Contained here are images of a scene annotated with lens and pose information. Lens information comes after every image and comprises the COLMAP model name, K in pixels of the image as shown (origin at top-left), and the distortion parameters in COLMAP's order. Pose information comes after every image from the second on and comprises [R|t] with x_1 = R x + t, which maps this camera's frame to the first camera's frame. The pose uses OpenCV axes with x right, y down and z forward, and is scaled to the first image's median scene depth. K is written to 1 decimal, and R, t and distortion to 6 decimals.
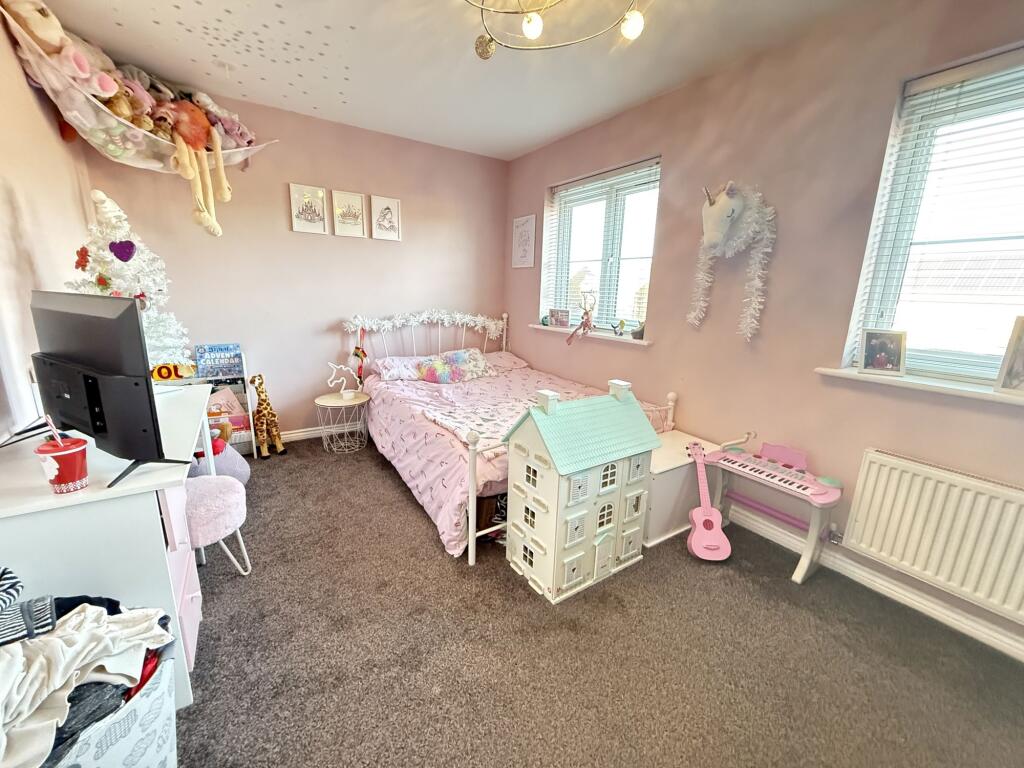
lens RADIAL K [[407.0, 0, 508.3], [0, 407.0, 383.2], [0, 0, 1]] dist [0.000419, 0.000000]
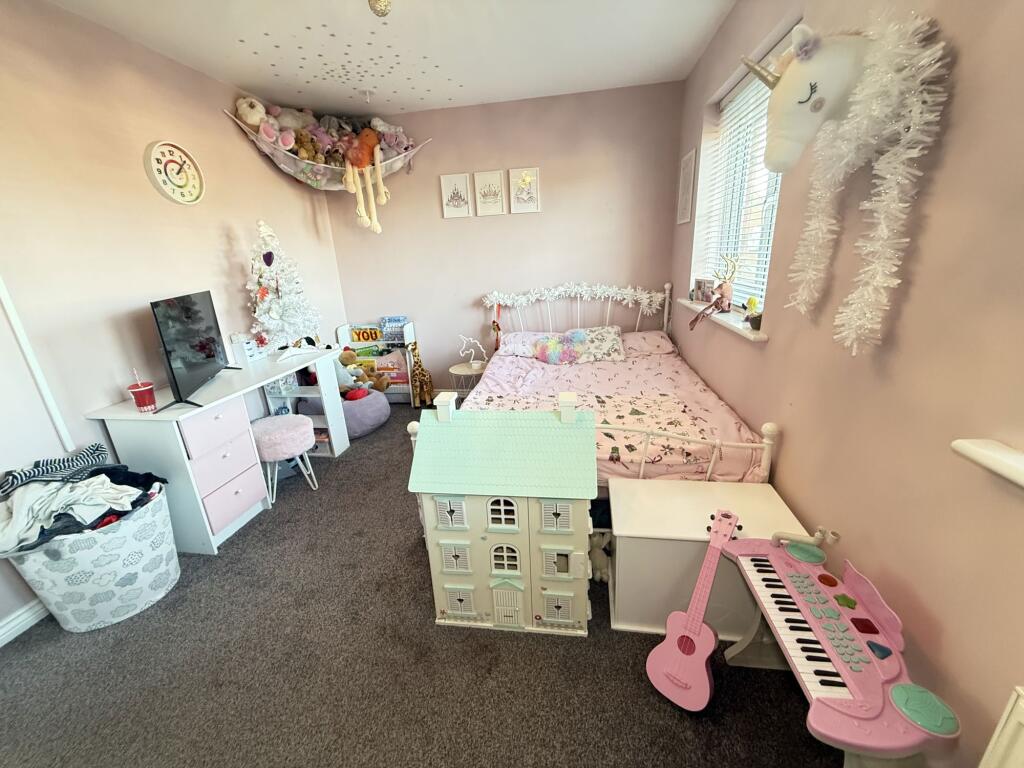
lens RADIAL K [[407.0, 0, 509.8], [0, 407.0, 384.2], [0, 0, 1]] dist [0.000419, 0.000000]
pose [[0.742243, 0.140667, -0.655201, 0.483717], [-0.078075, 0.989215, 0.123930, -0.076452], [0.665567, -0.040831, 0.745220, 0.282268]]
